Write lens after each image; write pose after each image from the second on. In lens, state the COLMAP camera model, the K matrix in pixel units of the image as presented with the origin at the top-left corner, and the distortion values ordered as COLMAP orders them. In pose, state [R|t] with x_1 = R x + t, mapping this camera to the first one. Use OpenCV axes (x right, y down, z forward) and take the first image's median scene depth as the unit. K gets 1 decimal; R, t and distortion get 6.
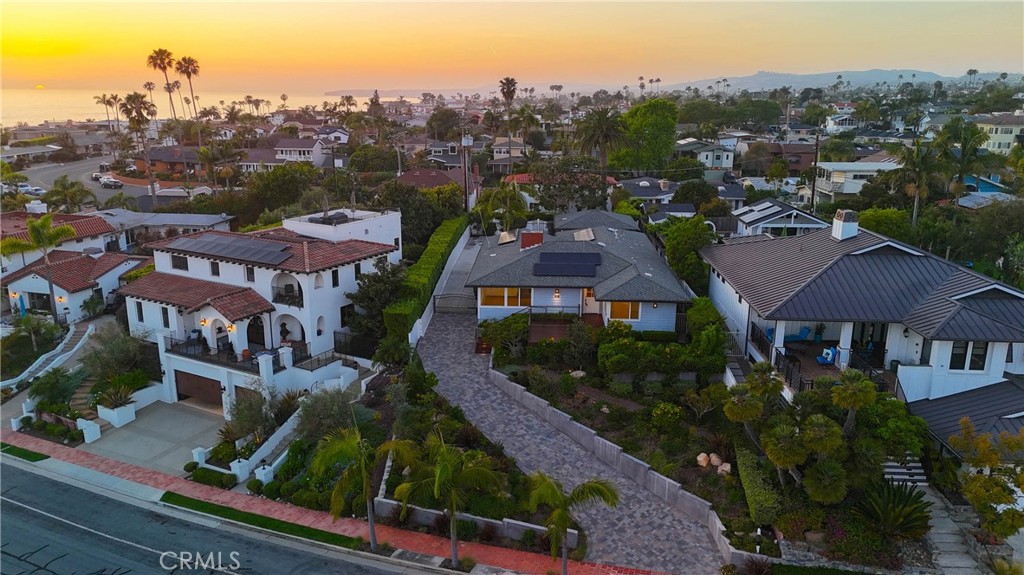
lens RADIAL K [[762.5, 0, 484.2], [0, 762.5, 284.6], [0, 0, 1]] dist [0.035291, -0.001856]
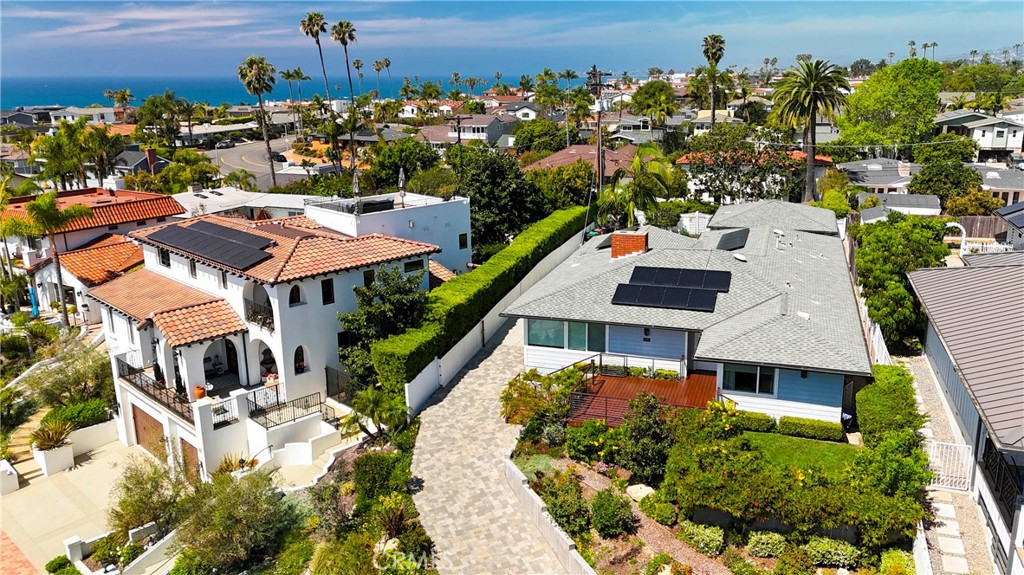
lens RADIAL K [[799.6, 0, 522.8], [0, 799.6, 285.6], [0, 0, 1]] dist [0.053152, -0.002911]
pose [[0.970339, 0.047985, -0.236937, 0.144819], [-0.045006, 0.998825, 0.017972, -0.033930], [0.237521, -0.006775, 0.971359, 0.340706]]
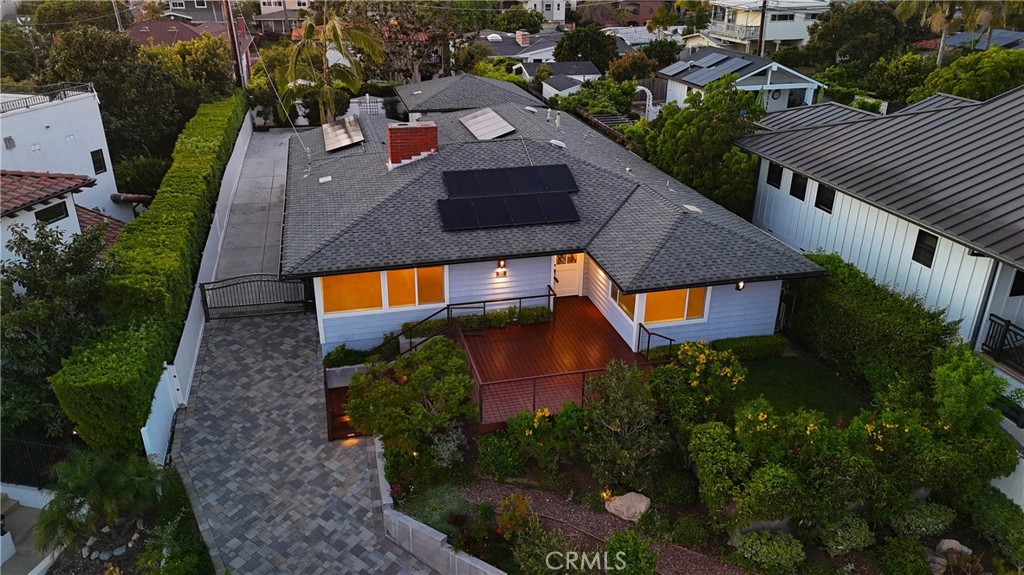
lens RADIAL K [[755.8, 0, 512.0], [0, 755.8, 287.5], [0, 0, 1]] dist [0.024893, -0.007676]
pose [[0.946668, -0.121737, 0.298328, -0.028348], [0.070192, 0.981560, 0.177803, -0.052162], [-0.314472, -0.147380, 0.937756, 0.569748]]
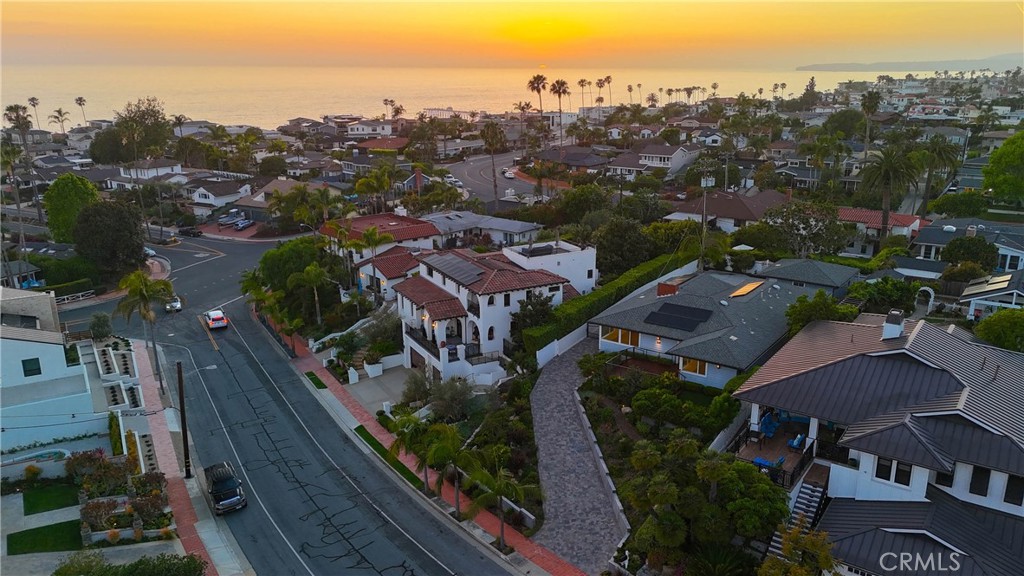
lens RADIAL K [[762.5, 0, 484.2], [0, 762.5, 285.1], [0, 0, 1]] dist [0.035291, -0.001856]
pose [[0.838279, 0.131278, -0.529201, 0.471336], [-0.115361, 0.991313, 0.063177, -0.113189], [0.532897, 0.008089, 0.846141, -0.148548]]
